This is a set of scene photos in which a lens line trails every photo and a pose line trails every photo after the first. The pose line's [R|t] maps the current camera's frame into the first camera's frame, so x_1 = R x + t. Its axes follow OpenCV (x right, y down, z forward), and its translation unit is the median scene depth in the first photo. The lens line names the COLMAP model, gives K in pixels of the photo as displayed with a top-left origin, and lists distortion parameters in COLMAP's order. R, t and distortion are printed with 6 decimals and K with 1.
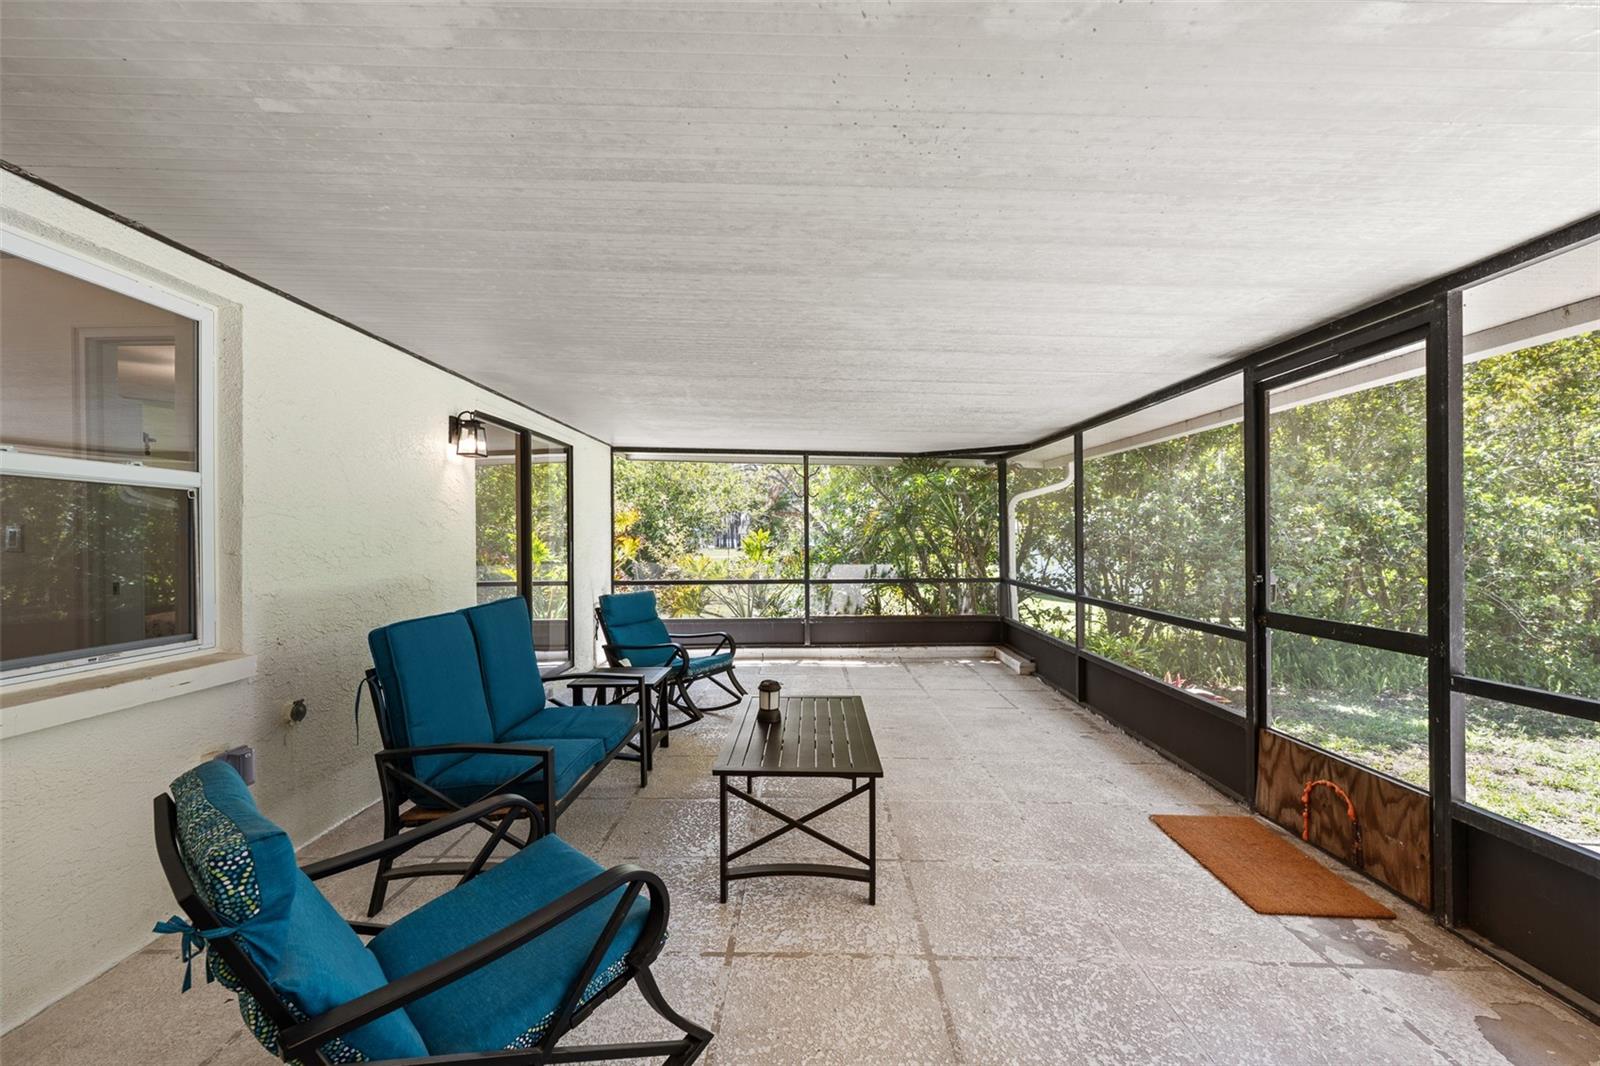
lens RADIAL K [[672.0, 0, 800.0], [0, 672.0, 533.0], [0, 0, 1]] dist [-0.001101, 0.000060]
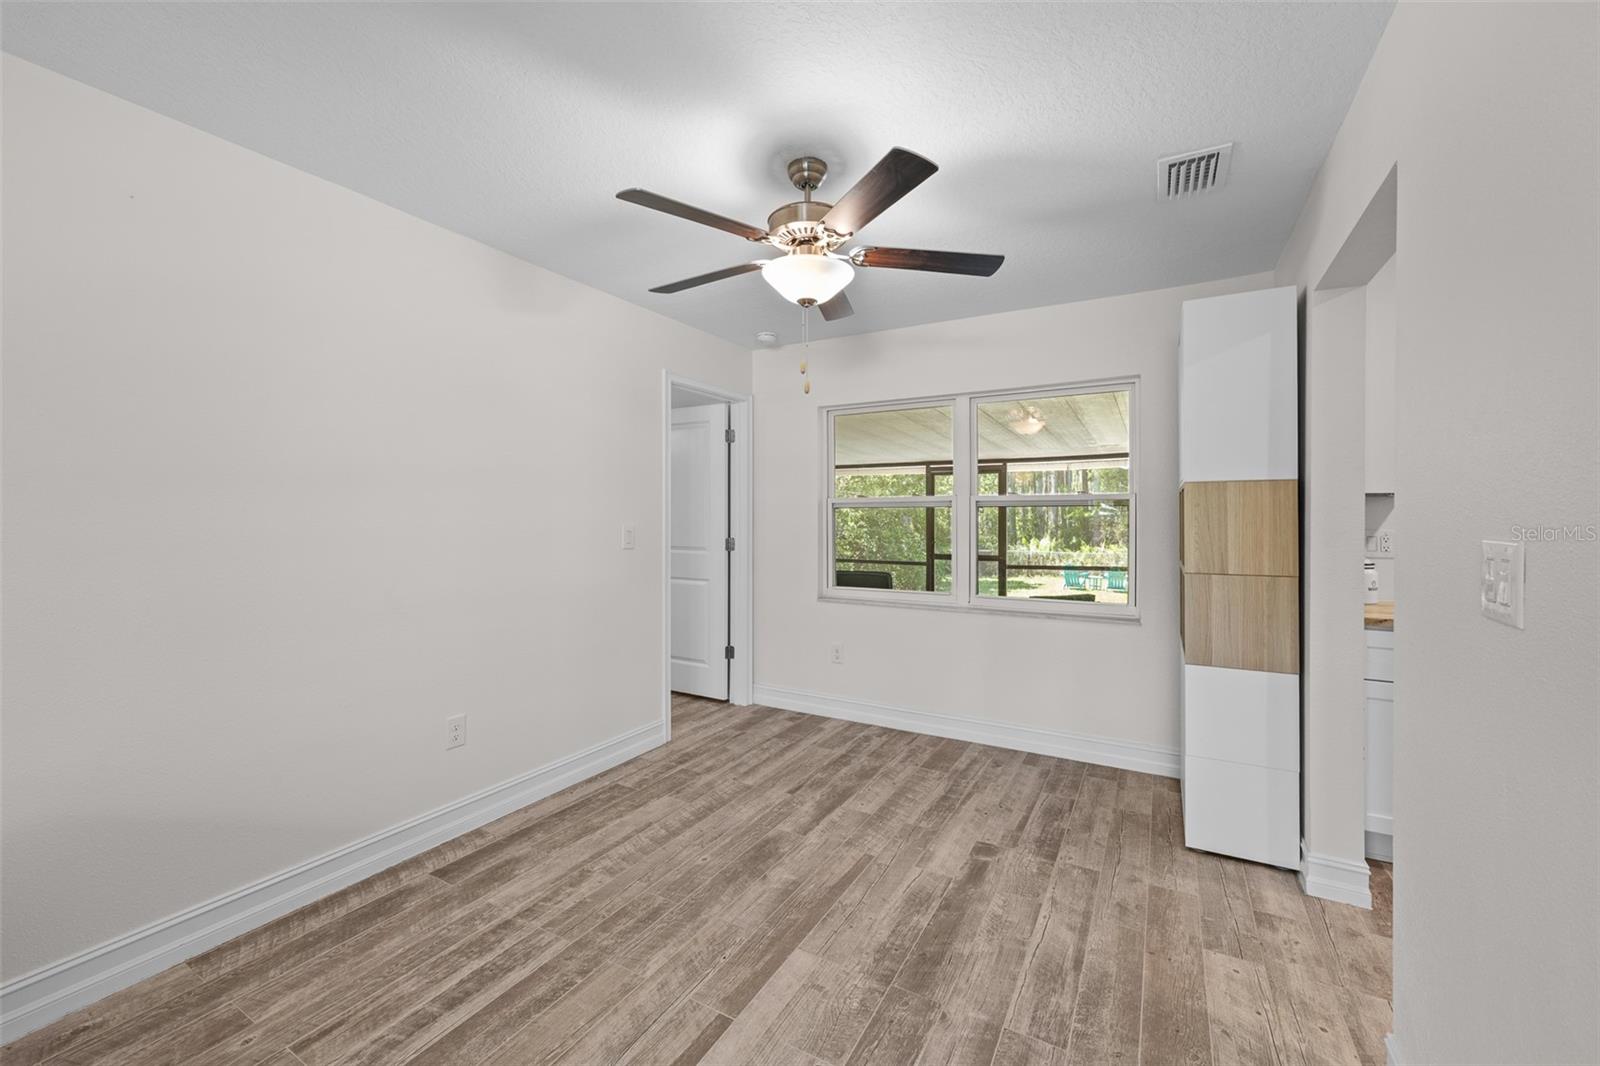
lens RADIAL K [[643.9, 0, 796.4], [0, 643.9, 516.9], [0, 0, 1]] dist [-0.001597, -0.000158]
pose [[0.491993, 0.007003, 0.870571, -2.390345], [-0.009668, 0.999950, -0.002580, -0.032802], [-0.870545, -0.007148, 0.492036, 0.213800]]
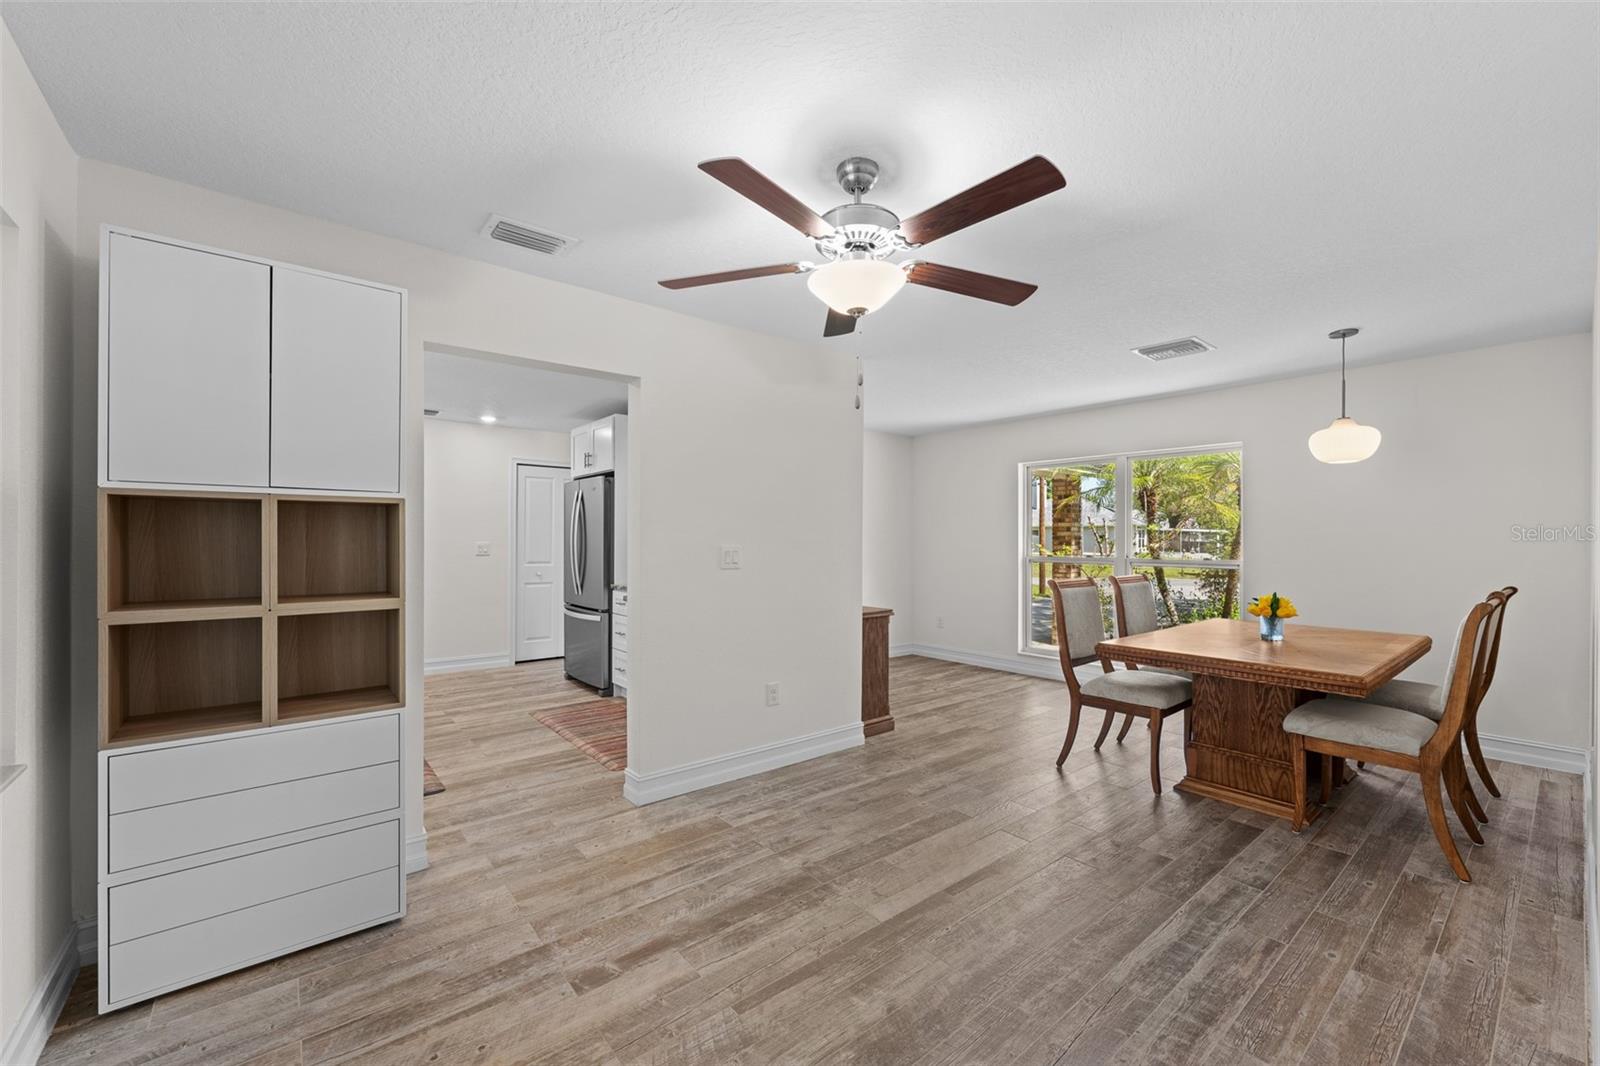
lens RADIAL K [[640.0, 0, 798.3], [0, 640.0, 535.5], [0, 0, 1]] dist [0.000432, 0.000224]
pose [[-0.769788, -0.001728, -0.638297, -1.105994], [0.004062, 0.999963, -0.007606, -0.036206], [0.638287, -0.008448, -0.769752, 1.164790]]
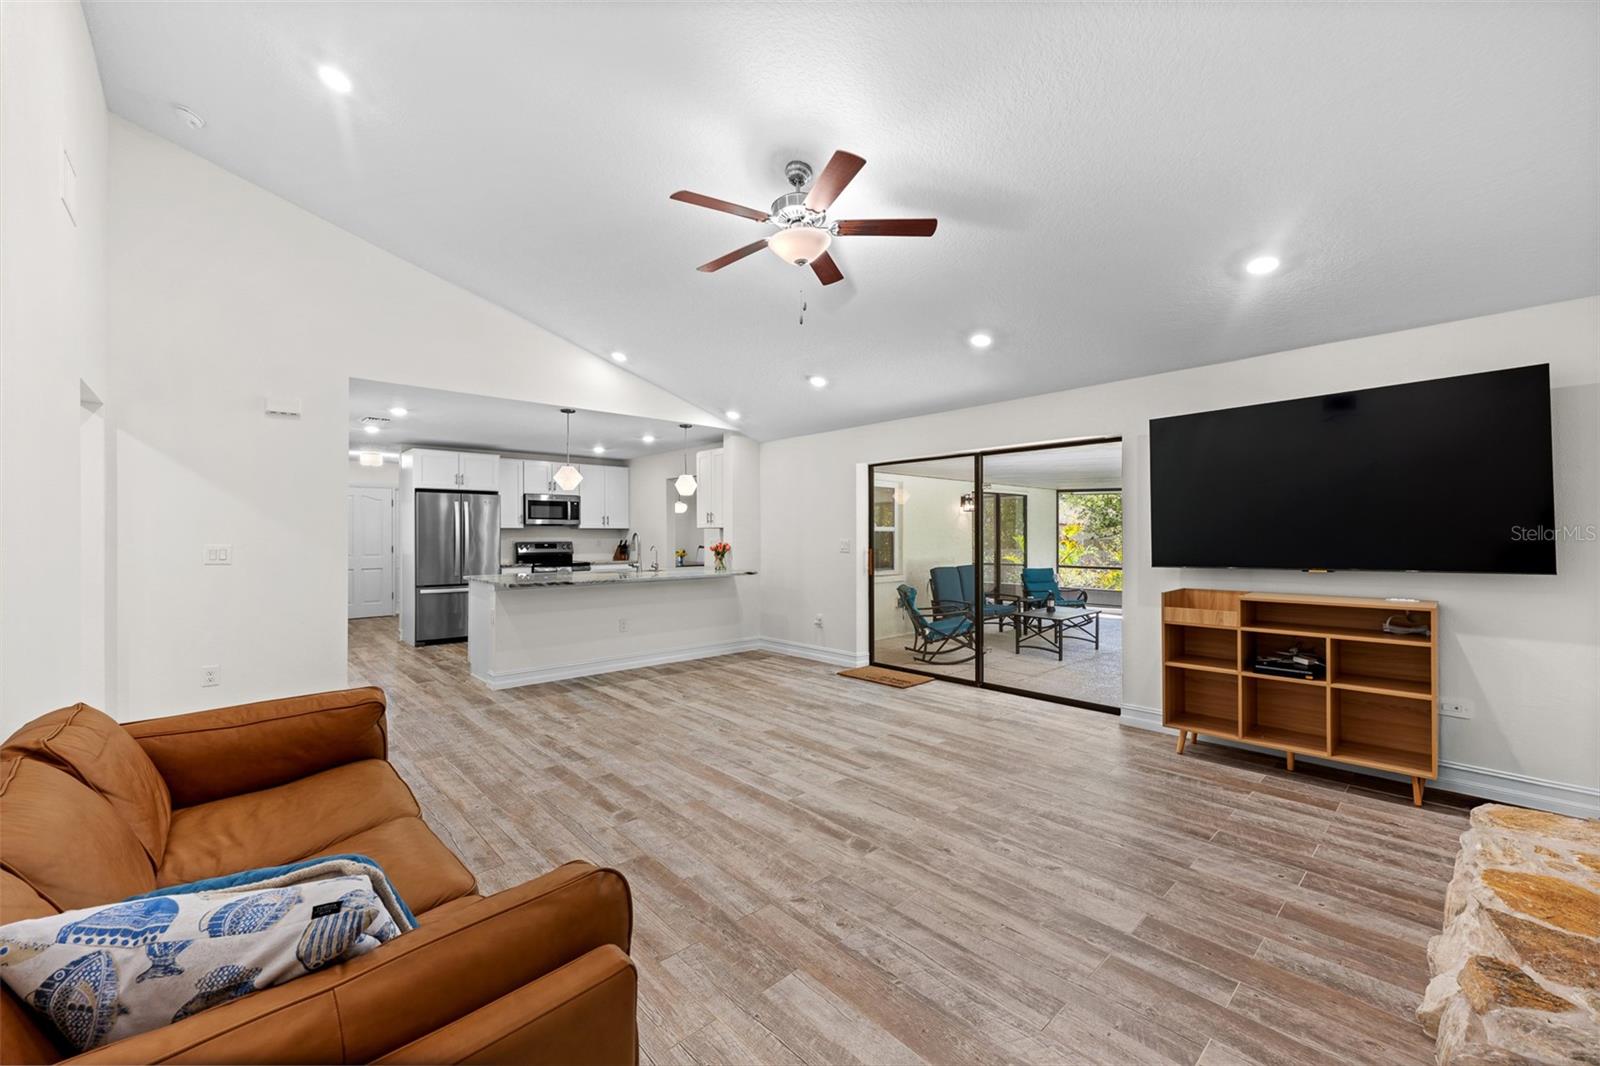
lens RADIAL K [[629.3, 0, 800.0], [0, 629.3, 533.0], [0, 0, 1]] dist [-0.001374, -0.000118]
pose [[0.686951, 0.005264, -0.726684, 1.336282], [0.000937, 0.999967, 0.008130, -0.082610], [0.726703, -0.006266, 0.686923, -1.841678]]
